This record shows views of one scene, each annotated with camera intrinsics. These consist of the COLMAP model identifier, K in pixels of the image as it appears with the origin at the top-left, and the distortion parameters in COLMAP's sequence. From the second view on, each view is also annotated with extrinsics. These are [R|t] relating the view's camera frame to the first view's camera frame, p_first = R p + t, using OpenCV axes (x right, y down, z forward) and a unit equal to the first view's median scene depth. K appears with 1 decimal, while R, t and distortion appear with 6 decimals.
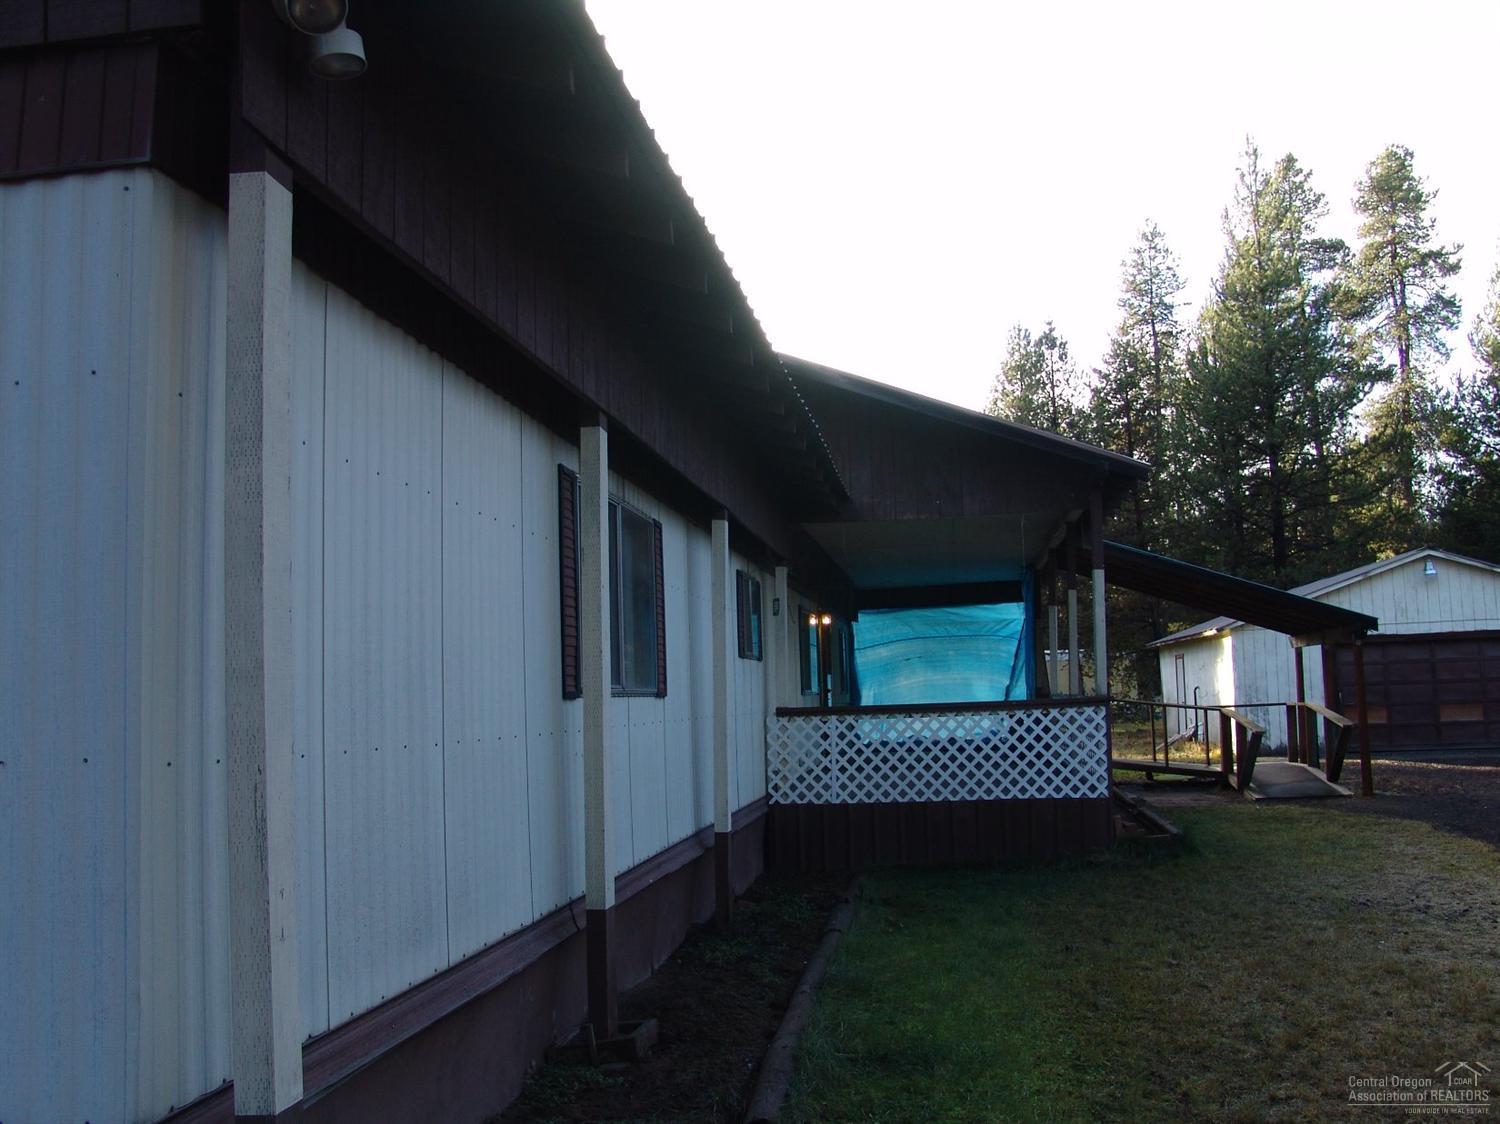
lens RADIAL K [[1290.4, 0, 751.9], [0, 1290.4, 564.0], [0, 0, 1]] dist [-0.152195, 0.153538]
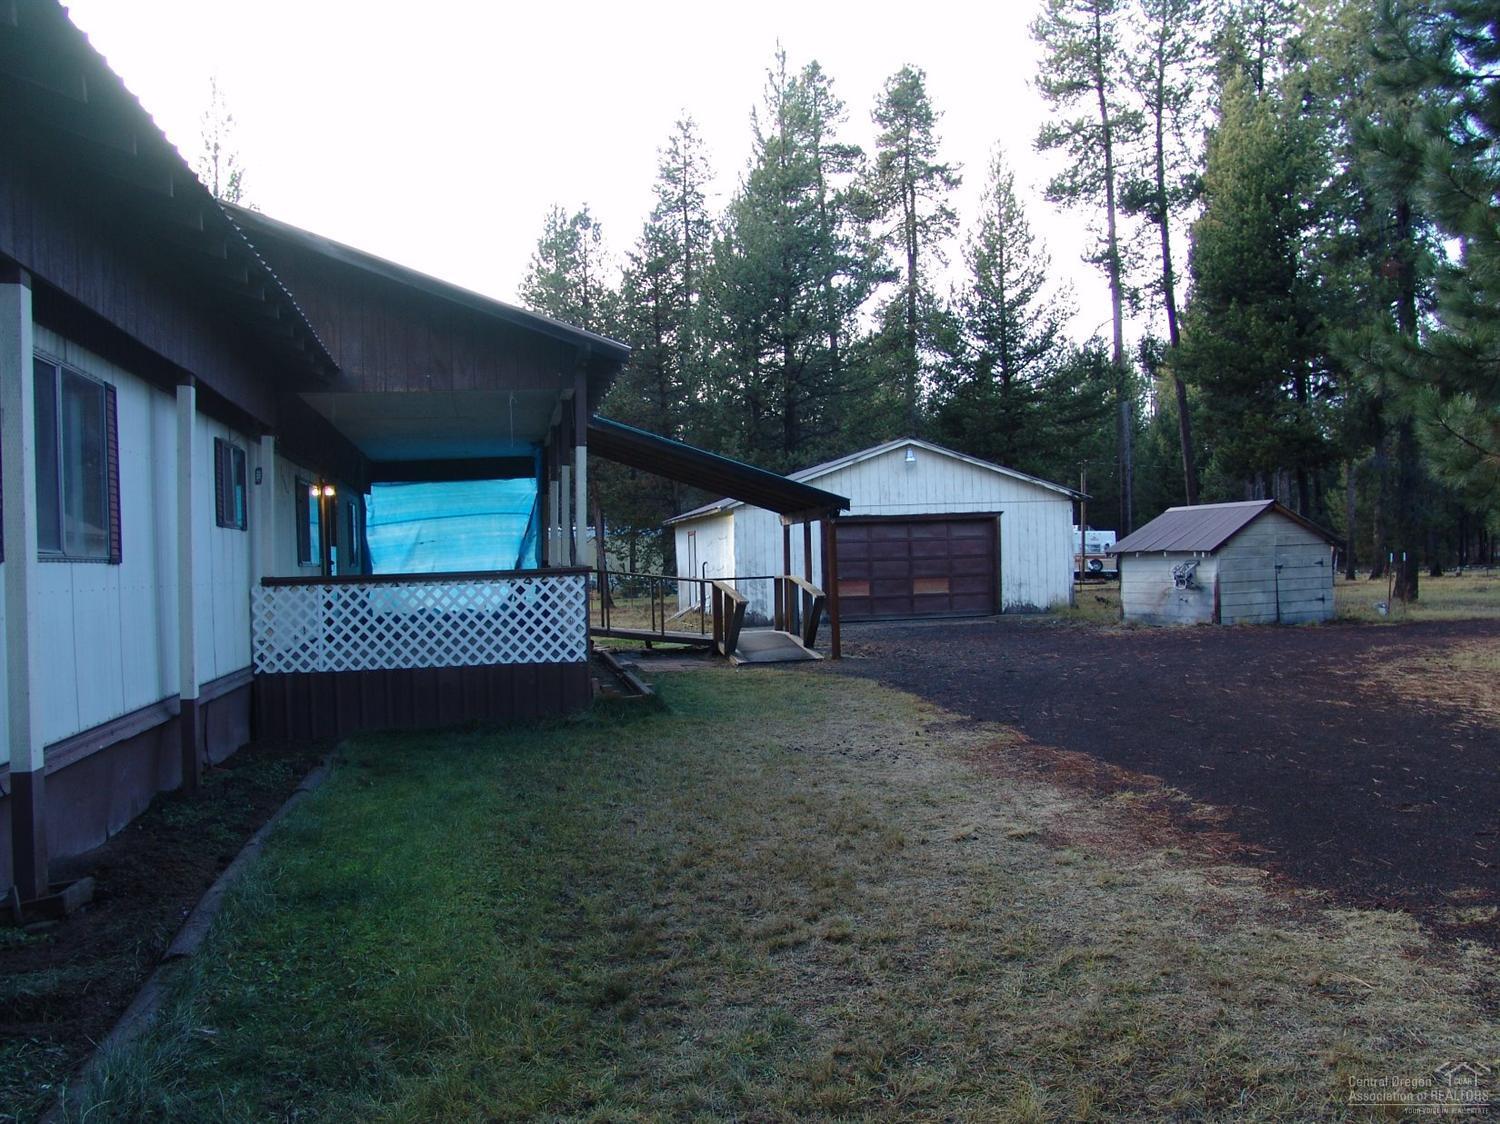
lens RADIAL K [[1290.4, 0, 751.9], [0, 1290.4, 564.0], [0, 0, 1]] dist [-0.152195, 0.153538]
pose [[0.938416, -0.001286, 0.345505, 0.029226], [-0.031747, 0.995442, 0.089934, 0.000847], [-0.344046, -0.095364, 0.934098, -0.035216]]
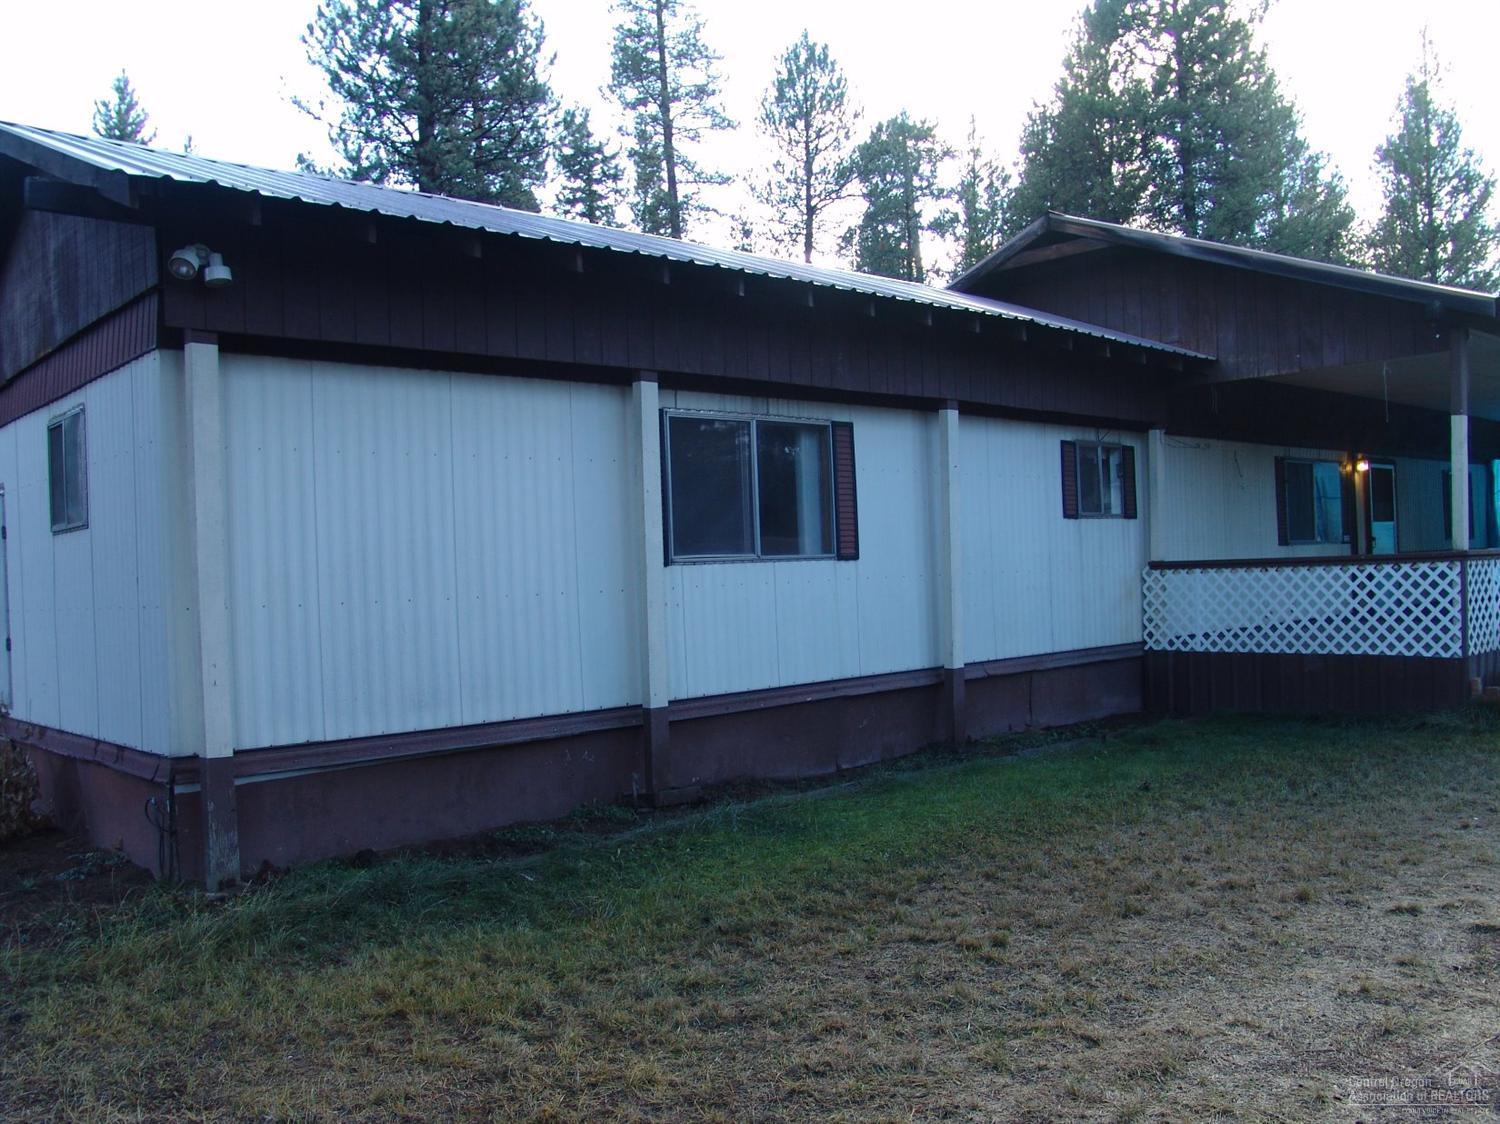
lens RADIAL K [[1290.4, 0, 751.9], [0, 1290.4, 564.0], [0, 0, 1]] dist [-0.152195, 0.153538]
pose [[0.779451, -0.000184, -0.626463, 0.340594], [0.077645, 0.992318, 0.096314, -0.011989], [0.621633, -0.123714, 0.773478, -0.027493]]
